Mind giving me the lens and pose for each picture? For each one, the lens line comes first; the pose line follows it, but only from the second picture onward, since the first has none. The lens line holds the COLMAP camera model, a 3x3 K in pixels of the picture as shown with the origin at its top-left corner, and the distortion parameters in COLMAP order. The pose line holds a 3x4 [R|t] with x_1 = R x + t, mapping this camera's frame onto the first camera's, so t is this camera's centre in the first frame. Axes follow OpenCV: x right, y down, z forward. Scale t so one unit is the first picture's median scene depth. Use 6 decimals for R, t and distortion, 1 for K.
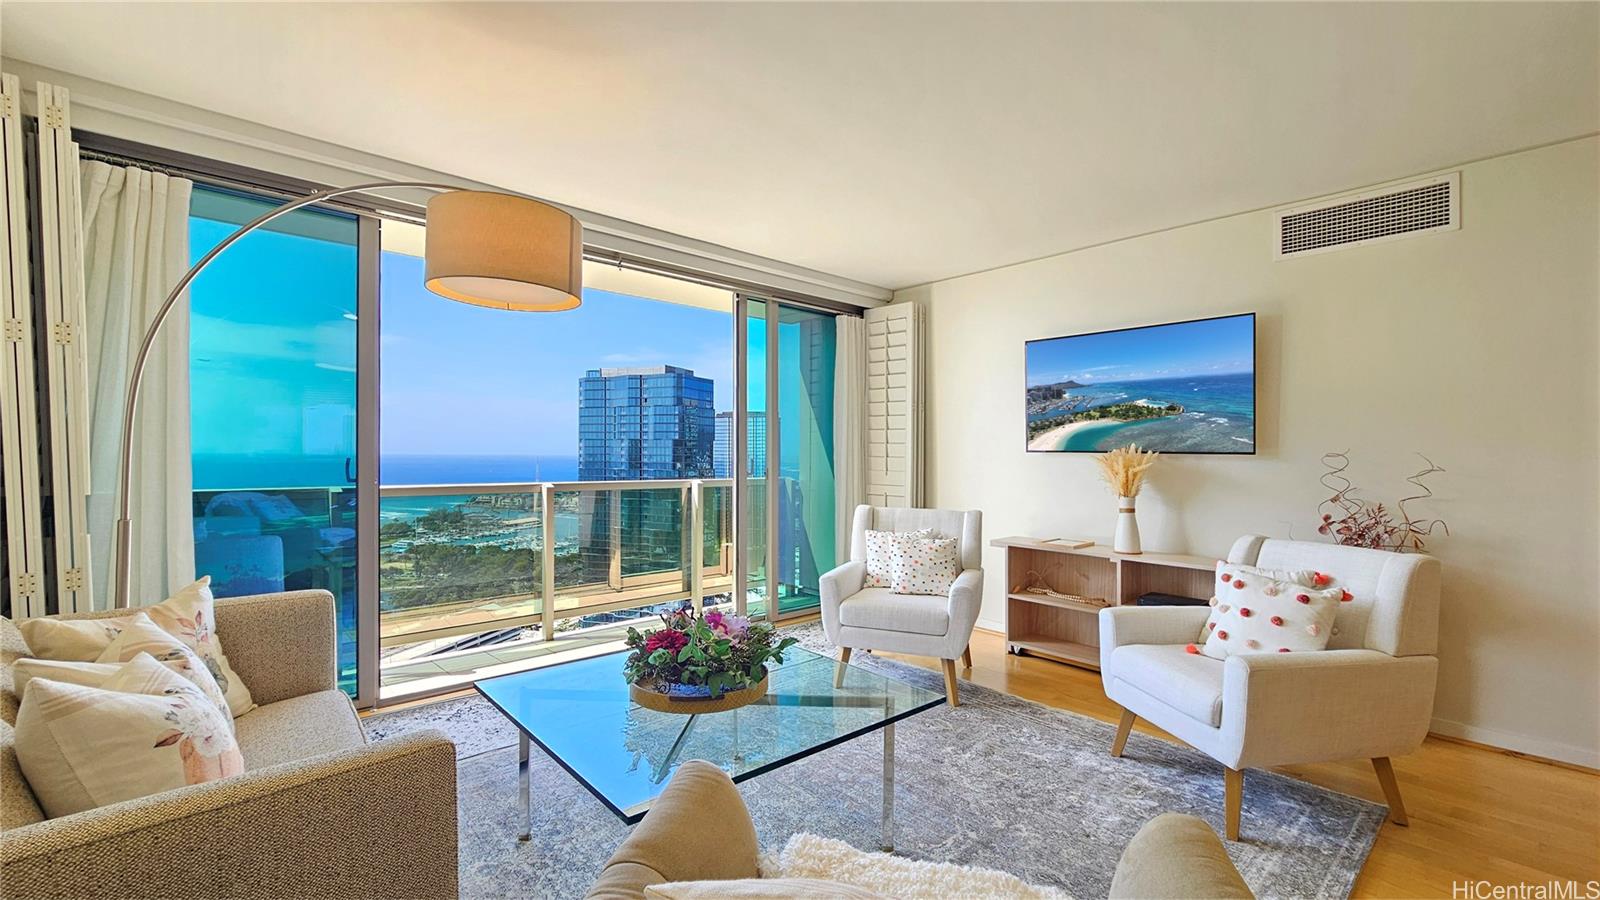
lens RADIAL K [[659.9, 0, 836.7], [0, 659.9, 464.6], [0, 0, 1]] dist [-0.006174, 0.001554]
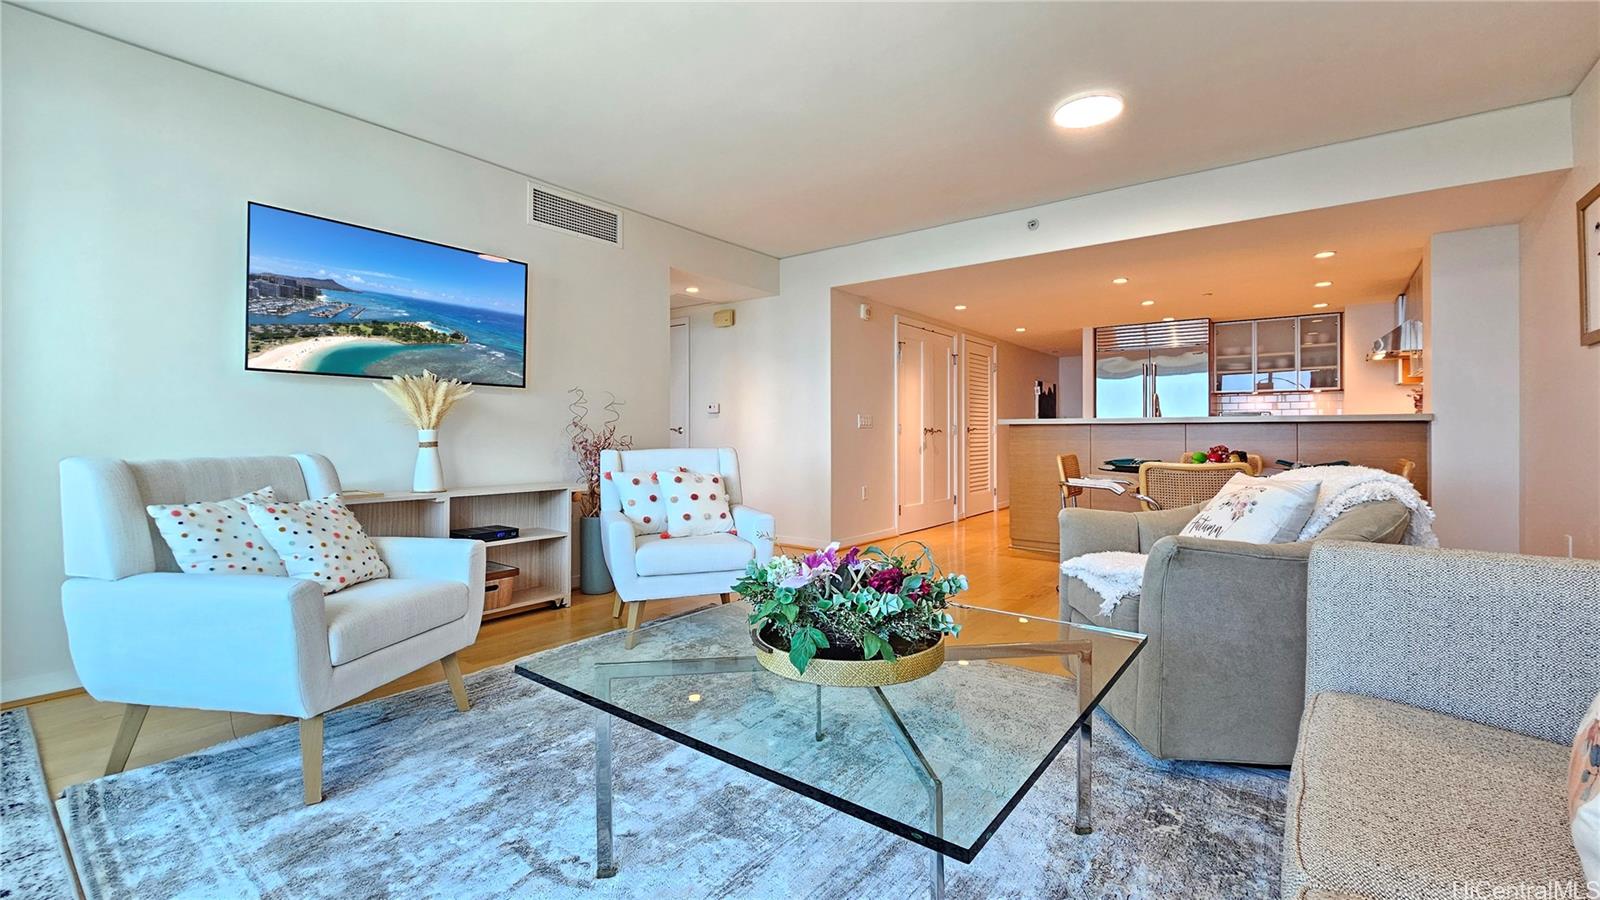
lens RADIAL K [[659.9, 0, 801.3], [0, 659.9, 442.1], [0, 0, 1]] dist [-0.006174, 0.001554]
pose [[-0.143826, -0.020279, 0.989395, -0.488205], [0.016531, 0.999601, 0.022892, 0.052092], [-0.989465, 0.019648, -0.143433, 0.601864]]
